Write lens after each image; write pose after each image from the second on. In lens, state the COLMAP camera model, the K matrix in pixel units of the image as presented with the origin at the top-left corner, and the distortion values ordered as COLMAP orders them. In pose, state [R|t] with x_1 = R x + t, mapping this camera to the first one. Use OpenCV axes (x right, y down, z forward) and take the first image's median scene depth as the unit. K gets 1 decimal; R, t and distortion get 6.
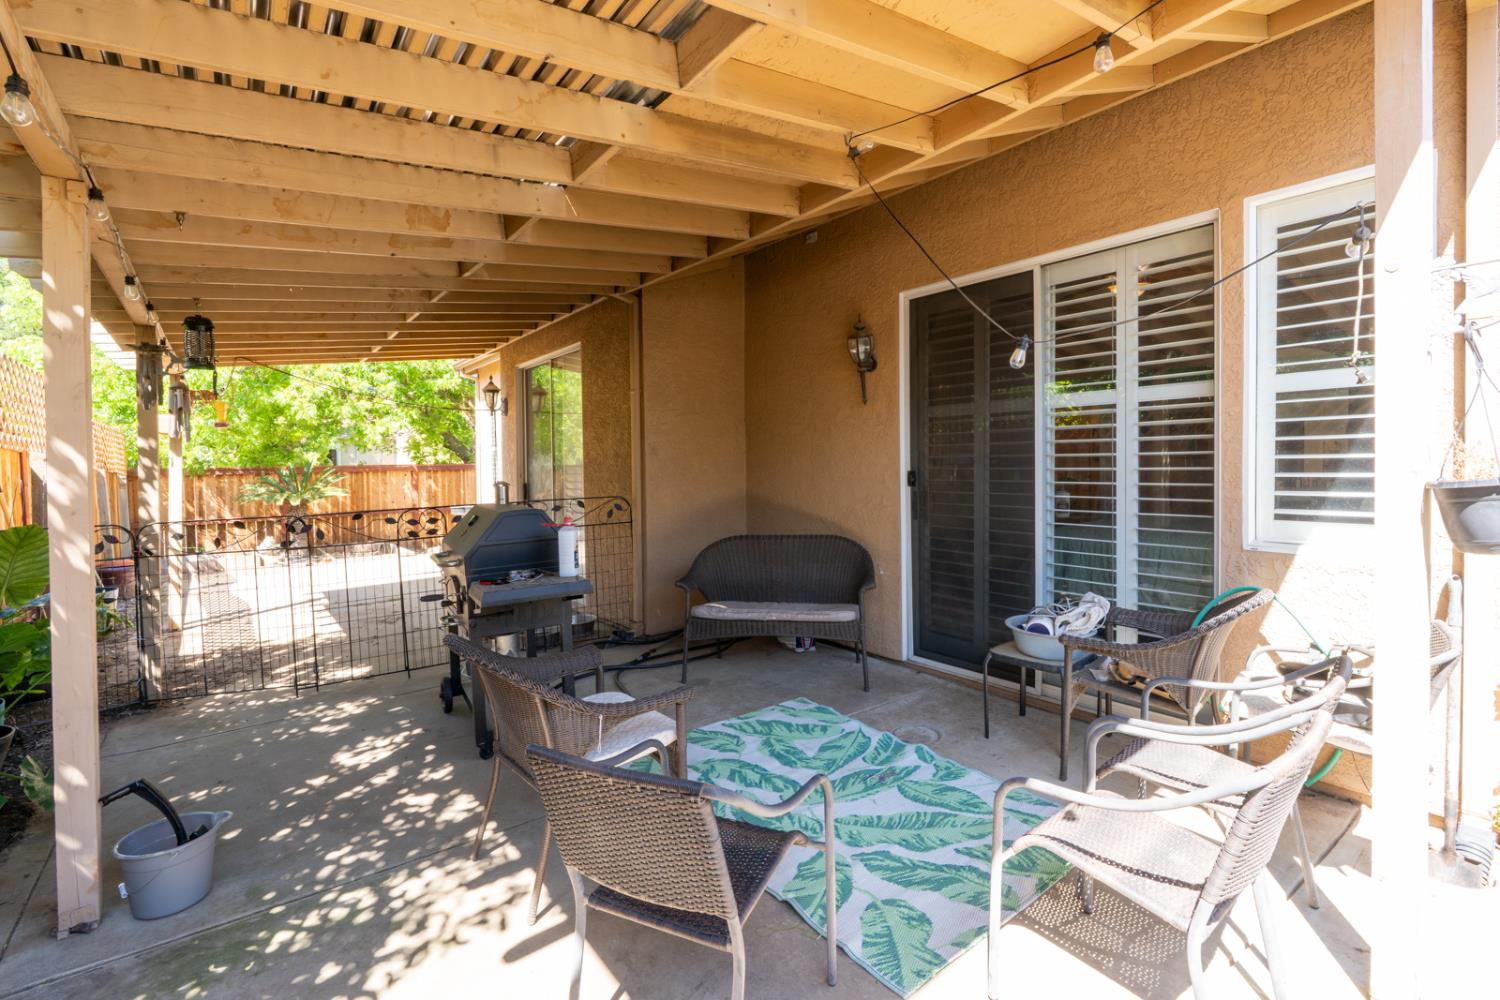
lens RADIAL K [[742.9, 0, 756.3], [0, 742.9, 479.6], [0, 0, 1]] dist [-0.014672, 0.003176]
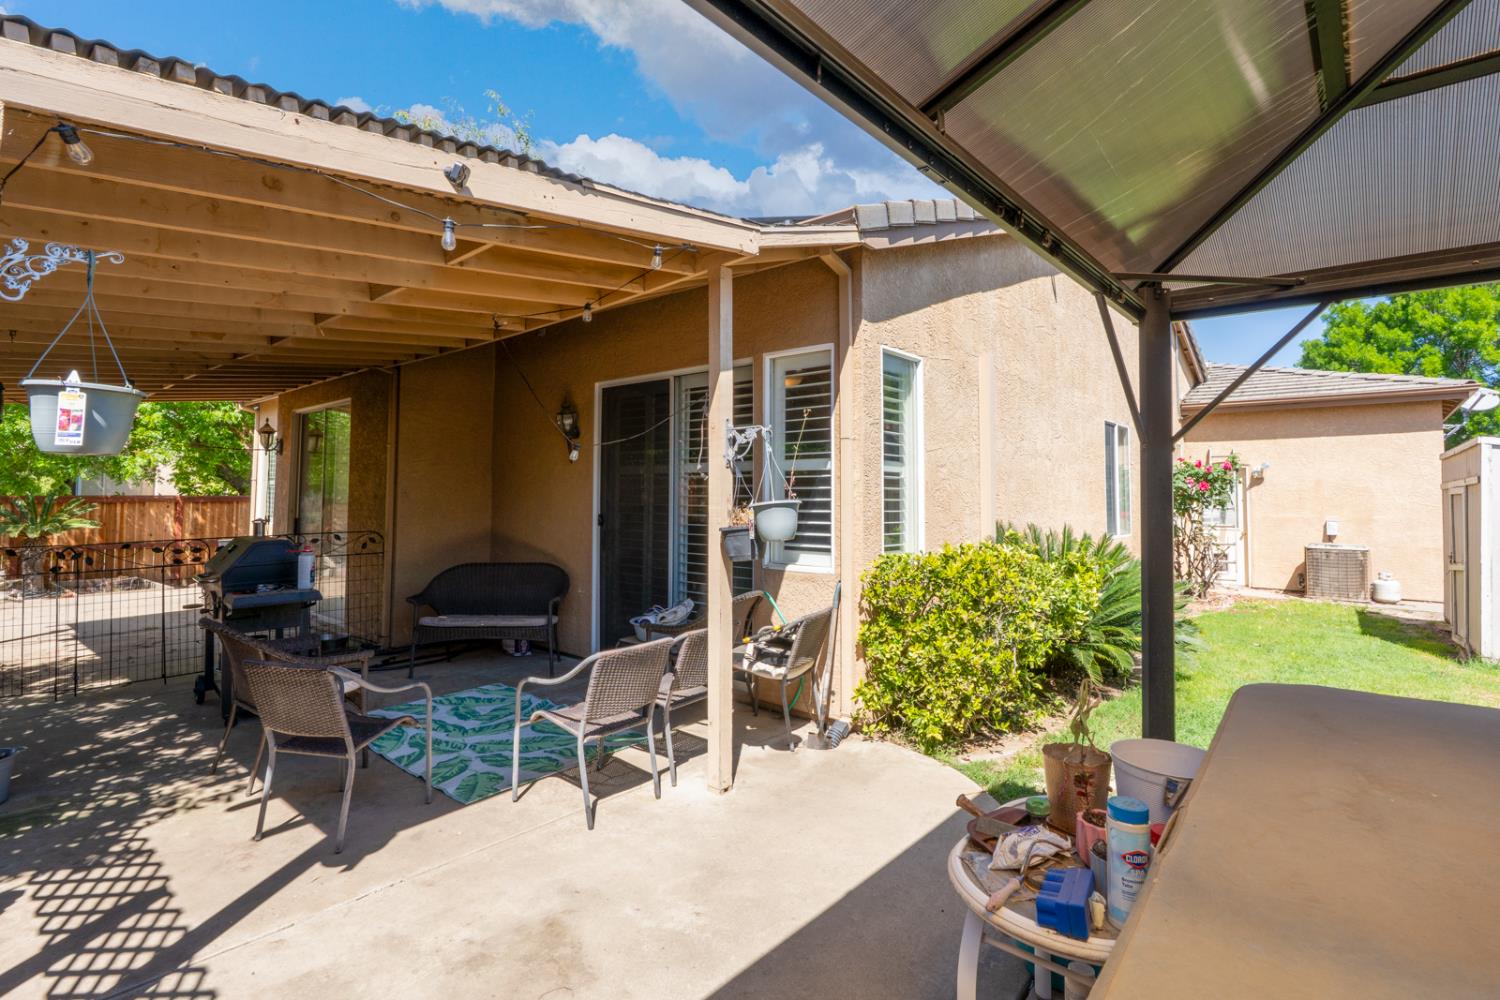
lens RADIAL K [[742.9, 0, 740.6], [0, 742.9, 457.7], [0, 0, 1]] dist [-0.014672, 0.003176]
pose [[0.975987, 0.029208, 0.215860, 0.165341], [-0.012080, 0.996702, -0.080243, -0.009052], [-0.217492, 0.075708, 0.973121, -0.377749]]
